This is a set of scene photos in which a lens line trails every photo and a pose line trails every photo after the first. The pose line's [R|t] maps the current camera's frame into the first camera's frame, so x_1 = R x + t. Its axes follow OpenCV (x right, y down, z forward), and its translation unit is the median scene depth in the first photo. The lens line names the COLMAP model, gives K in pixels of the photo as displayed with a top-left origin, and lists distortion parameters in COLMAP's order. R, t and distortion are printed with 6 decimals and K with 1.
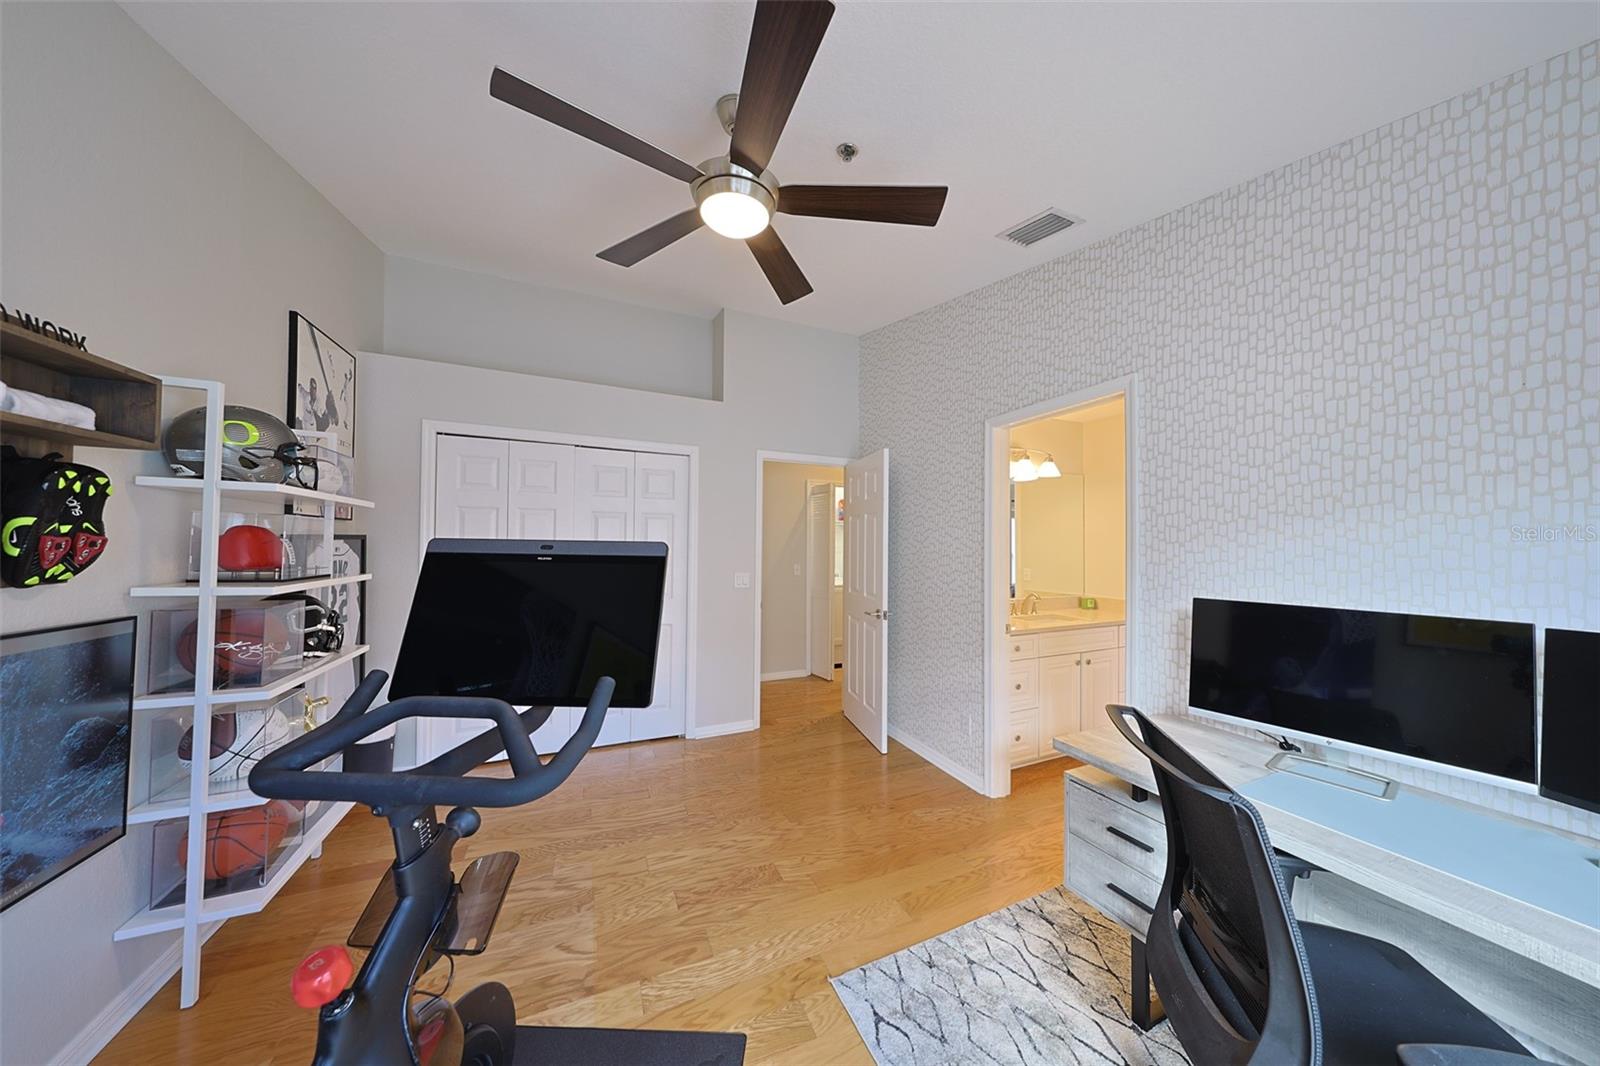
lens RADIAL K [[491.4, 0, 800.0], [0, 491.4, 533.0], [0, 0, 1]] dist [-0.000088, 0.000017]
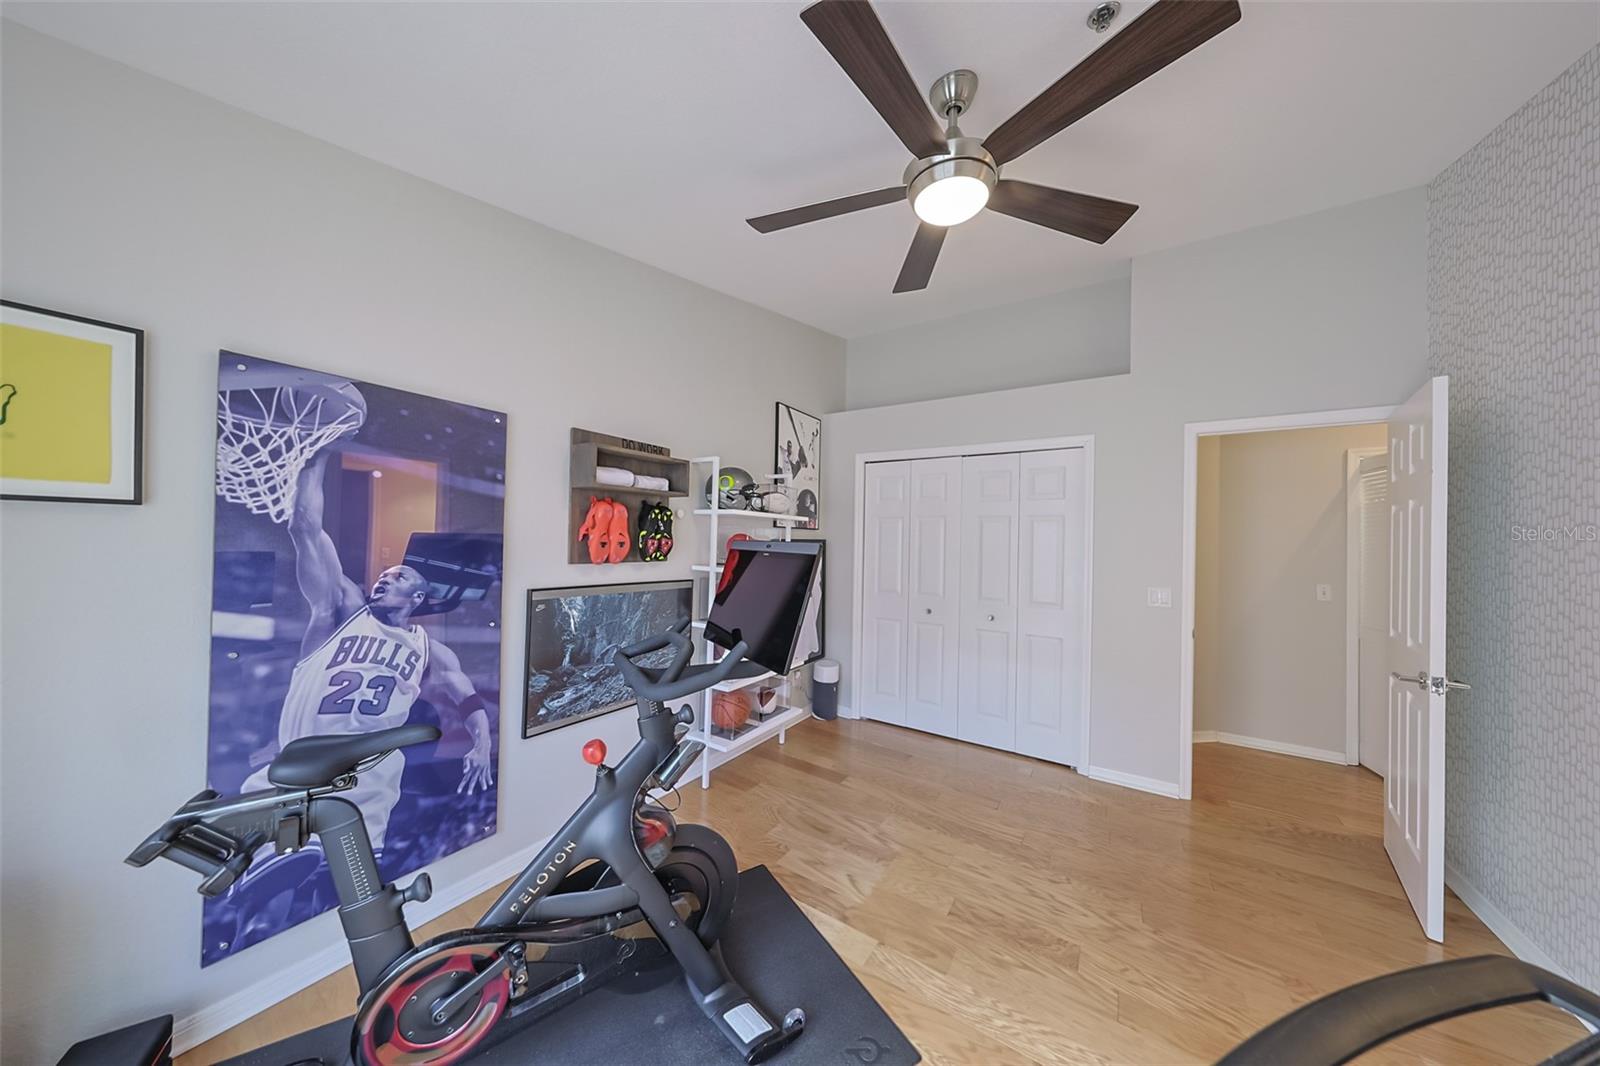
lens RADIAL K [[491.4, 0, 800.0], [0, 491.4, 533.0], [0, 0, 1]] dist [-0.000088, 0.000017]
pose [[0.549794, -0.016499, -0.835137, 0.405481], [0.005674, 0.999856, -0.016018, 0.009510], [0.835281, 0.004068, 0.549808, 0.192617]]
